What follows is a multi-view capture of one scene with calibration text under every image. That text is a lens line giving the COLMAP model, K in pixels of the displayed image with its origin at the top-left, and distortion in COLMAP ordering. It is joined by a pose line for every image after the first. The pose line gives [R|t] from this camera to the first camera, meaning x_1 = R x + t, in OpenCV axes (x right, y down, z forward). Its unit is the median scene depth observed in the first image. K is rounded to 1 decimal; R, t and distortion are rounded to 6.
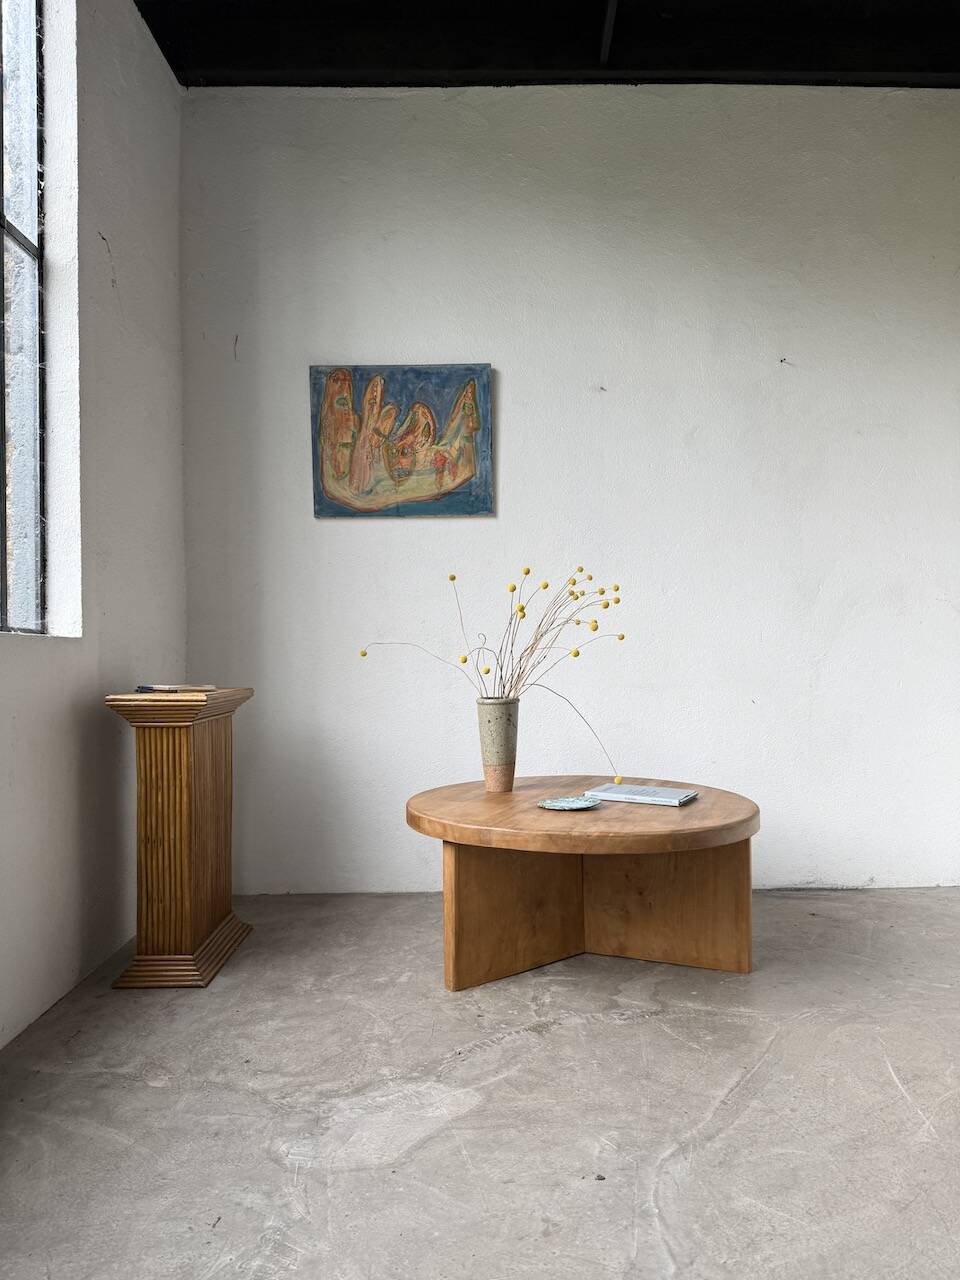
lens RADIAL K [[910.6, 0, 482.6], [0, 910.6, 636.9], [0, 0, 1]] dist [0.020536, -0.032663]
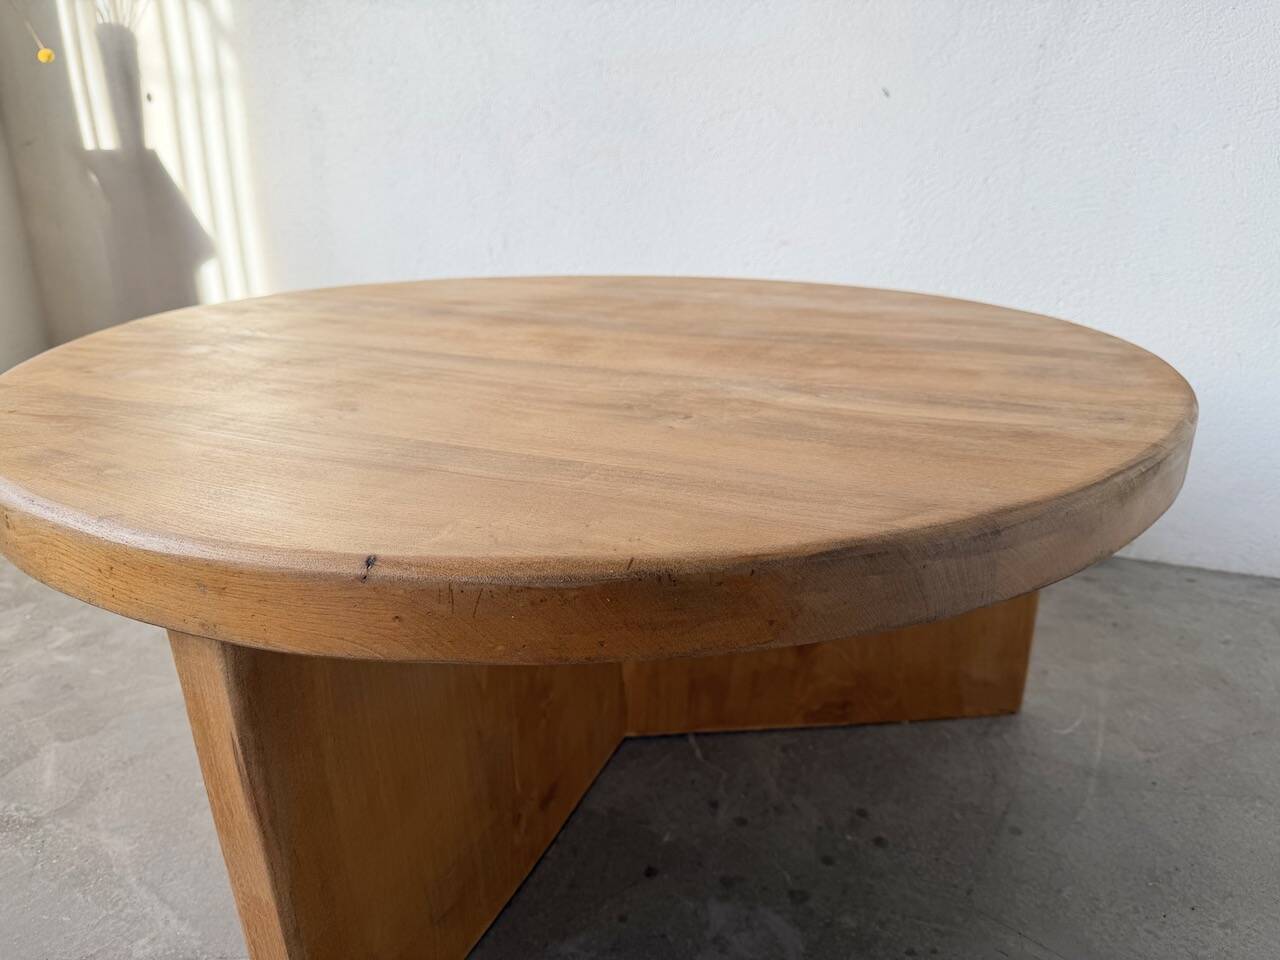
lens RADIAL K [[917.9, 0, 641.7], [0, 917.9, 482.1], [0, 0, 1]] dist [0.012860, -0.027825]
pose [[0.905696, 0.144930, -0.398383, 0.387918], [0.010174, 0.932044, 0.362203, 0.084443], [0.423805, -0.332099, 0.842674, 0.552247]]
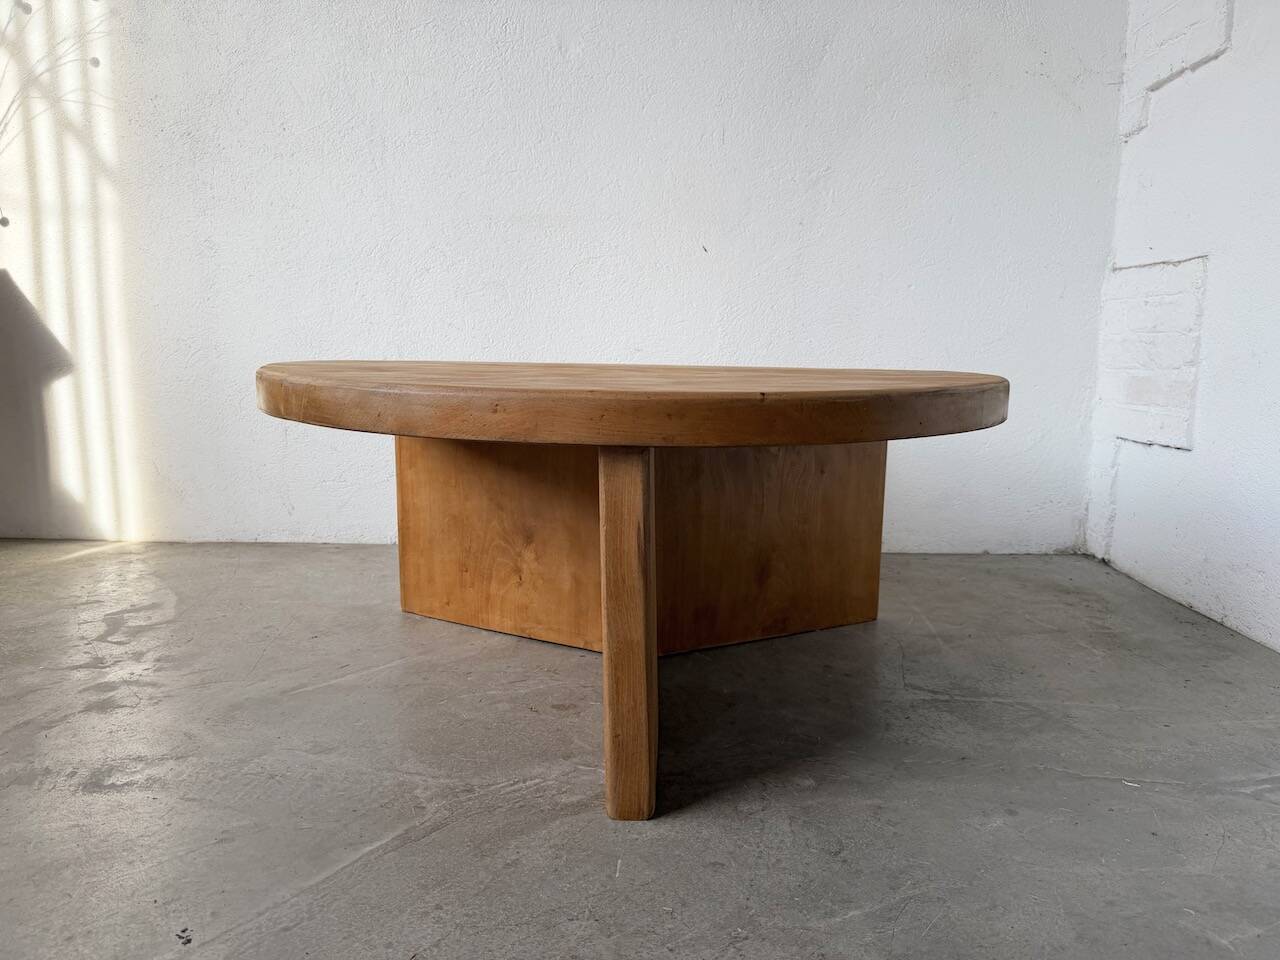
lens RADIAL K [[910.6, 0, 650.4], [0, 910.6, 480.5], [0, 0, 1]] dist [0.020536, -0.032663]
pose [[0.999324, 0.026107, -0.025883, 0.280493], [-0.021272, 0.984852, 0.172086, 0.121058], [0.029983, -0.171419, 0.984742, 0.380505]]
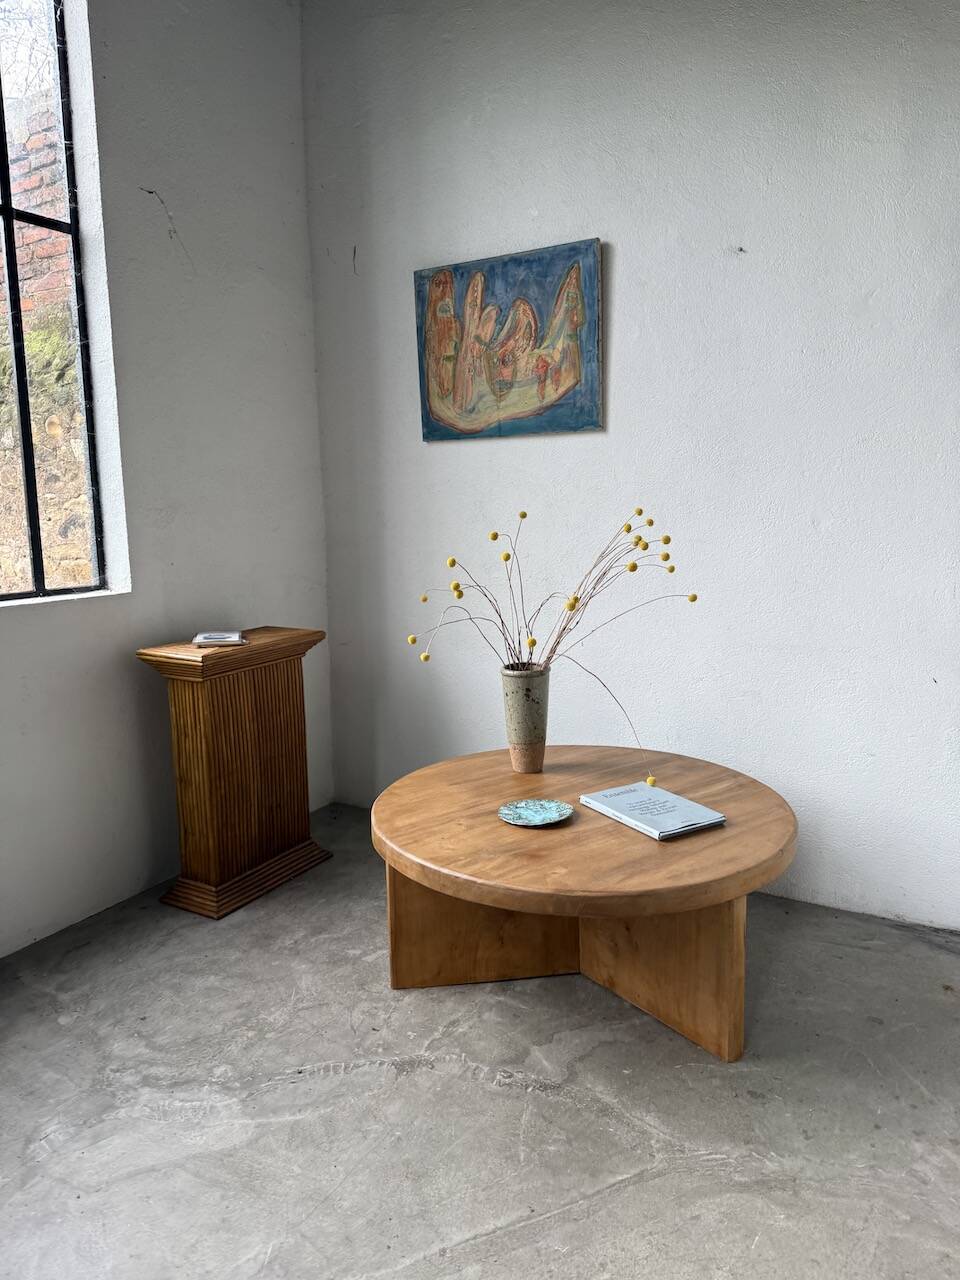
lens RADIAL K [[910.6, 0, 480.1], [0, 910.6, 621.7], [0, 0, 1]] dist [0.020536, -0.032663]
pose [[0.851806, 0.067741, -0.519459, 0.363763], [0.022622, 0.985923, 0.165665, -0.101689], [0.523369, -0.152866, 0.838282, 0.217978]]
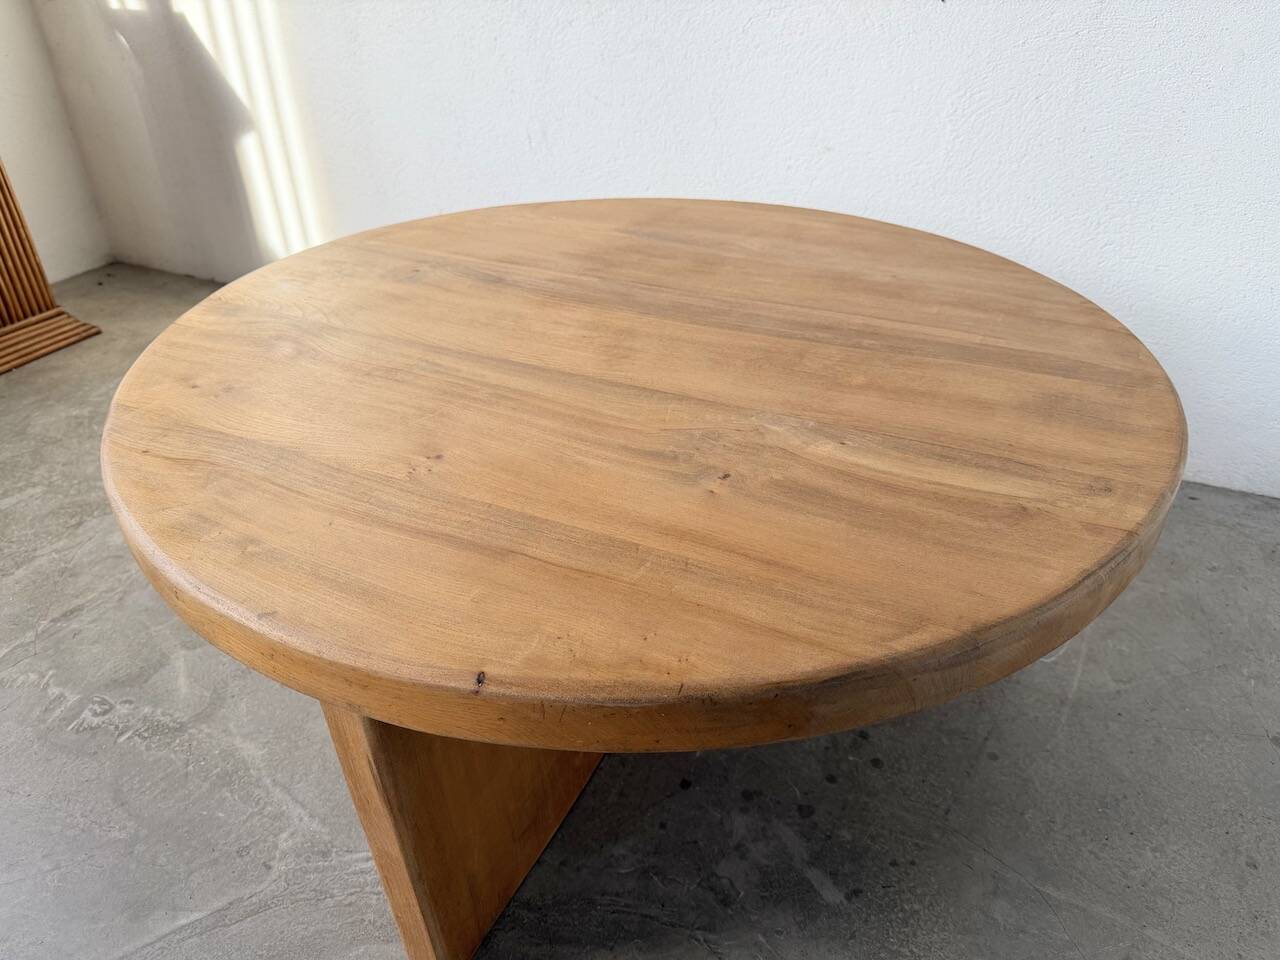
lens RADIAL K [[910.6, 0, 636.3], [0, 910.6, 490.3], [0, 0, 1]] dist [0.020536, -0.032663]
pose [[0.888560, 0.246980, -0.386603, 0.384546], [0.019872, 0.821200, 0.570295, 0.019934], [0.458330, -0.514424, 0.724777, 0.551718]]
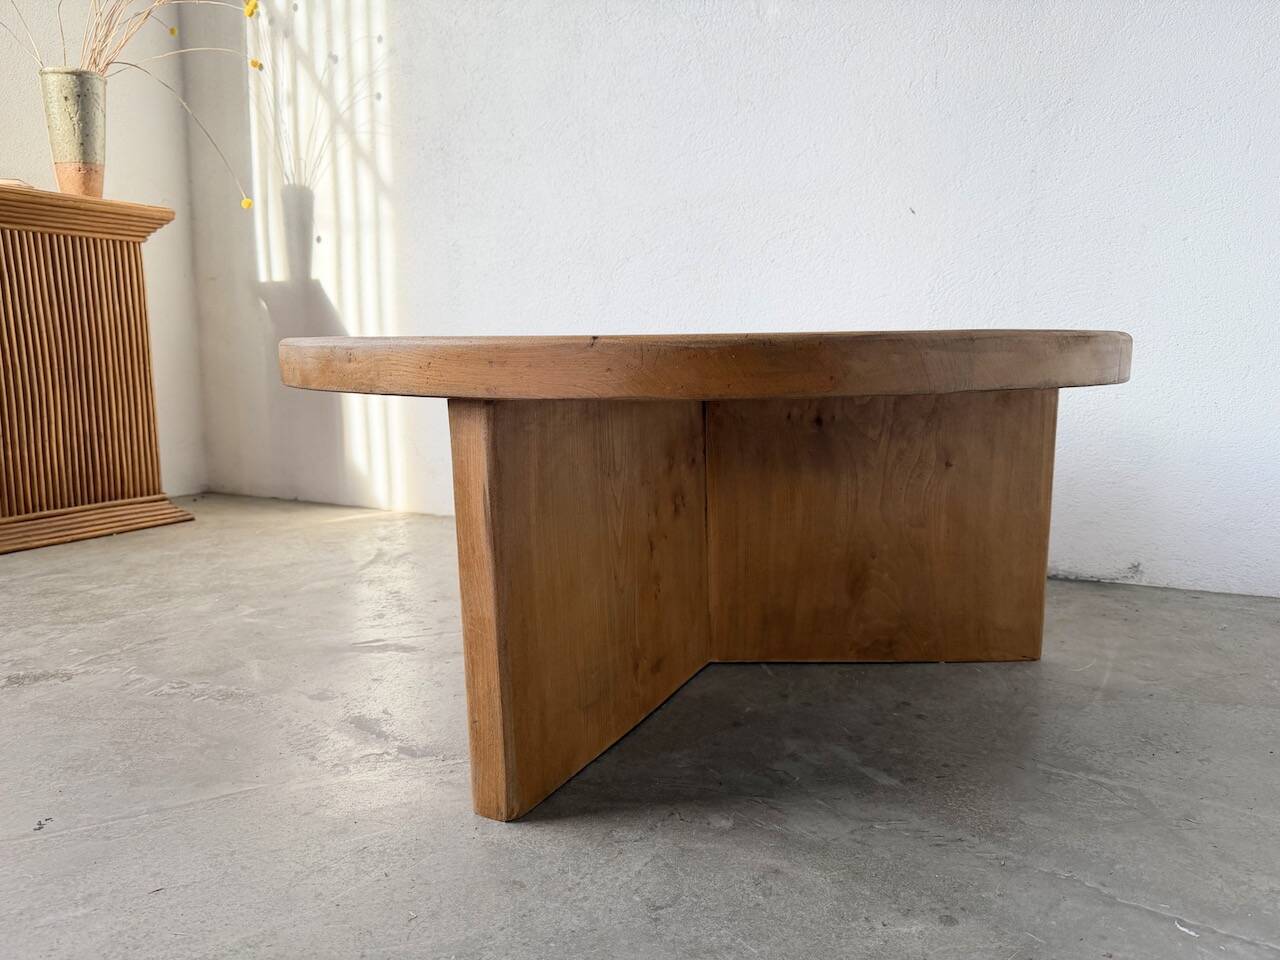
lens RADIAL K [[910.6, 0, 638.9], [0, 910.6, 487.3], [0, 0, 1]] dist [0.020536, -0.032663]
pose [[0.878940, 0.074582, -0.471064, 0.418208], [0.006162, 0.985839, 0.167581, 0.139770], [0.476892, -0.150196, 0.866034, 0.452882]]
